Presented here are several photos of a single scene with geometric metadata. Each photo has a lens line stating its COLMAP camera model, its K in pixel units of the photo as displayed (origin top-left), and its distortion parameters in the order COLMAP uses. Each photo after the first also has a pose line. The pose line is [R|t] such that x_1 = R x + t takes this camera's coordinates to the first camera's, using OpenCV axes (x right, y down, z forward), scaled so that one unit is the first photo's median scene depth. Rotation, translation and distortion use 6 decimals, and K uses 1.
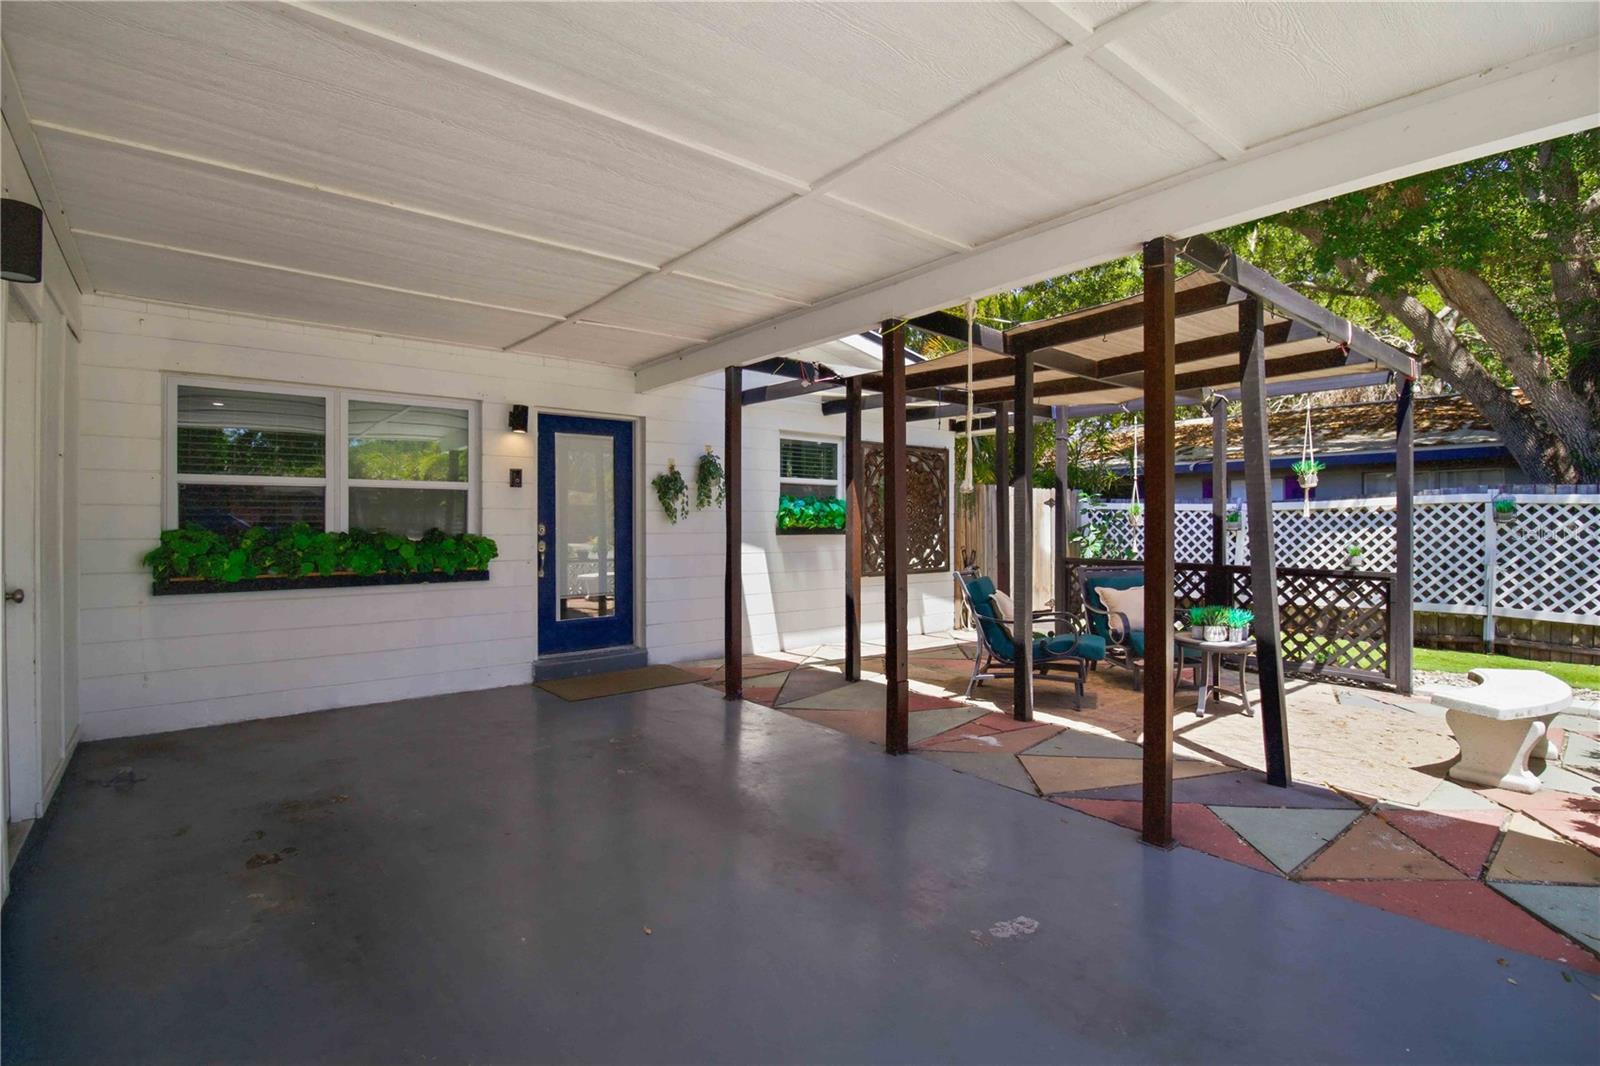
lens RADIAL K [[740.3, 0, 798.7], [0, 740.3, 526.6], [0, 0, 1]] dist [-0.010681, -0.000058]
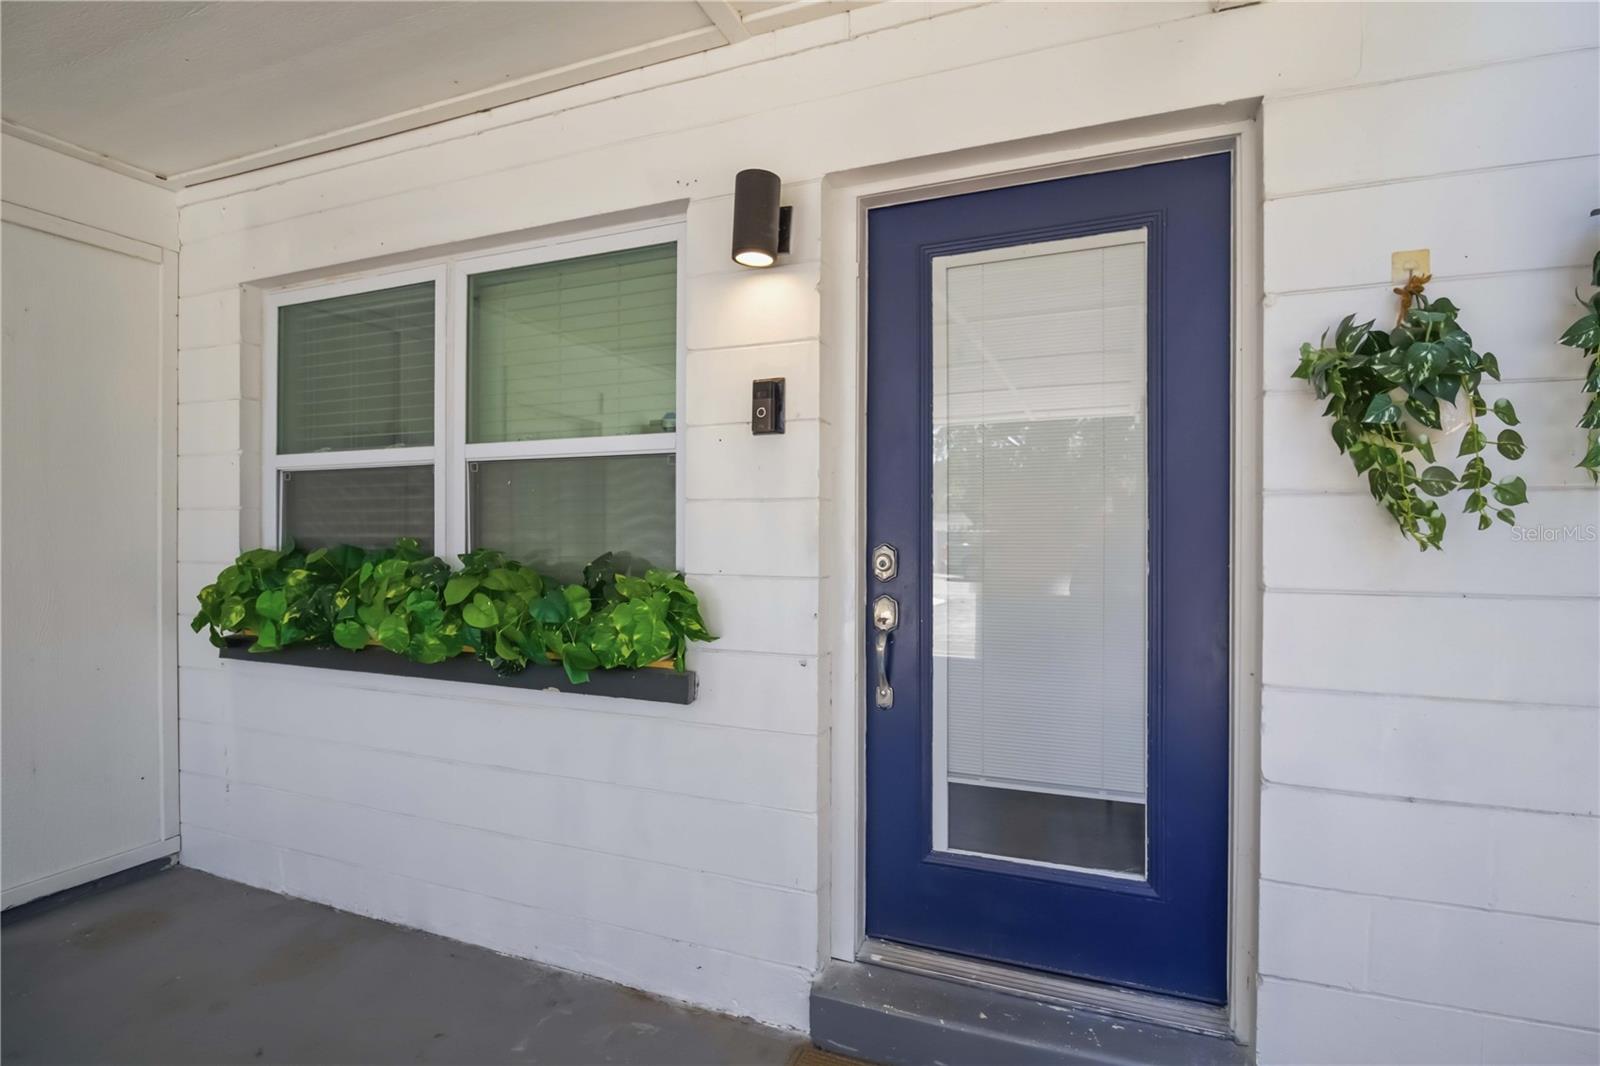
lens RADIAL K [[758.0, 0, 810.3], [0, 758.0, 539.4], [0, 0, 1]] dist [-0.006178, -0.000402]
pose [[0.491387, 0.007892, -0.870906, -0.066280], [-0.006836, 0.999963, 0.005205, -0.006680], [0.870914, 0.003396, 0.491423, 0.748479]]
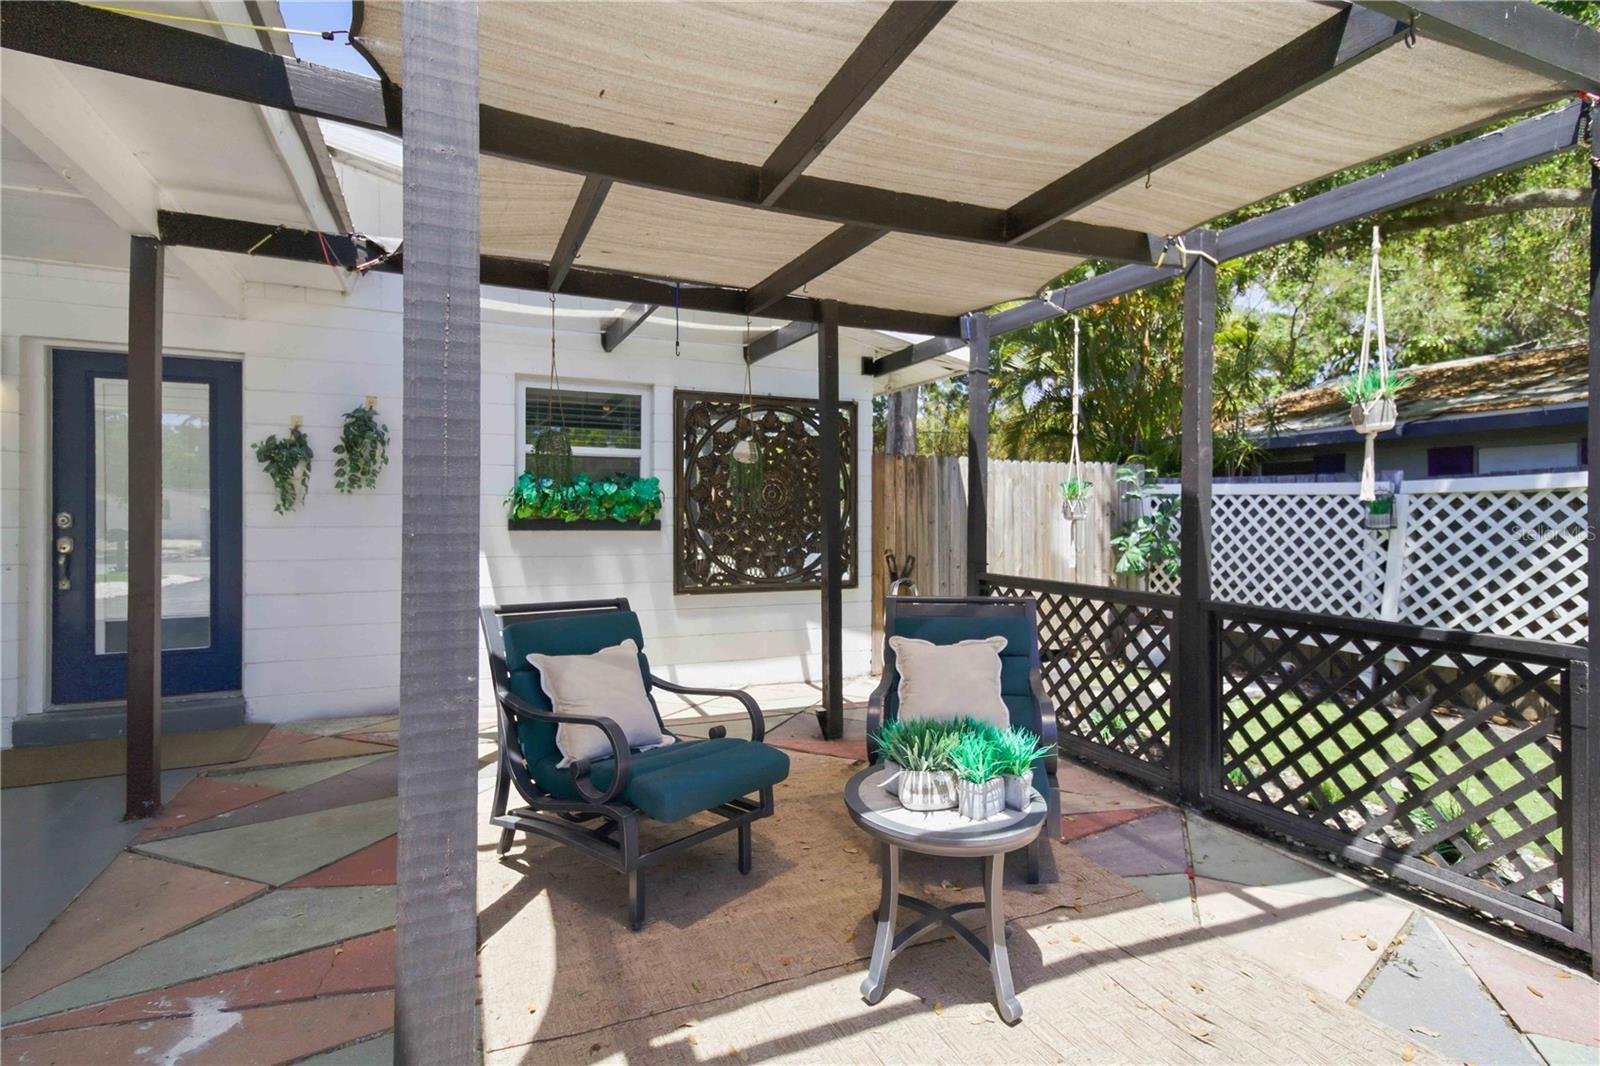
lens RADIAL K [[780.9, 0, 797.6], [0, 780.9, 517.3], [0, 0, 1]] dist [0.025170, -0.001173]
pose [[0.963698, 0.003939, -0.266965, 0.465026], [-0.005152, 0.999979, -0.003846, 0.001034], [0.266944, 0.005081, 0.963699, 0.437925]]
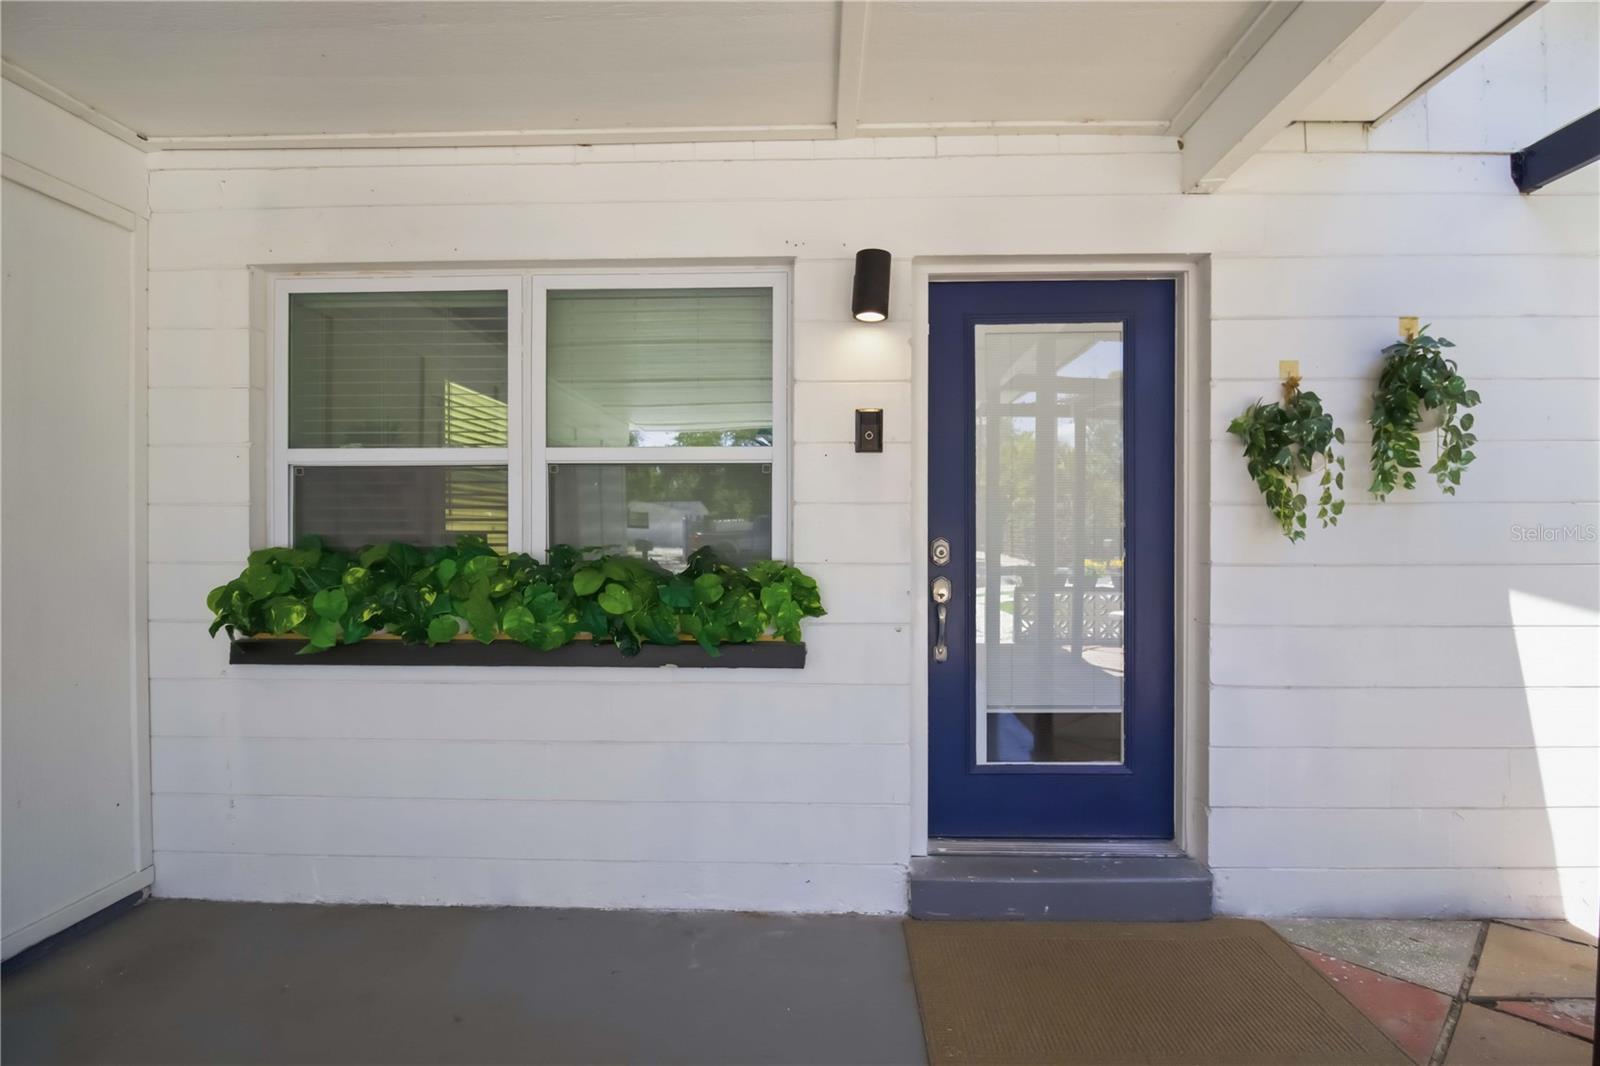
lens RADIAL K [[752.2, 0, 803.3], [0, 752.2, 535.1], [0, 0, 1]] dist [-0.002866, -0.001190]
pose [[0.756564, 0.005271, -0.653898, -0.112142], [-0.003313, 0.999986, 0.004227, -0.006197], [0.653911, -0.001032, 0.756571, 0.570214]]
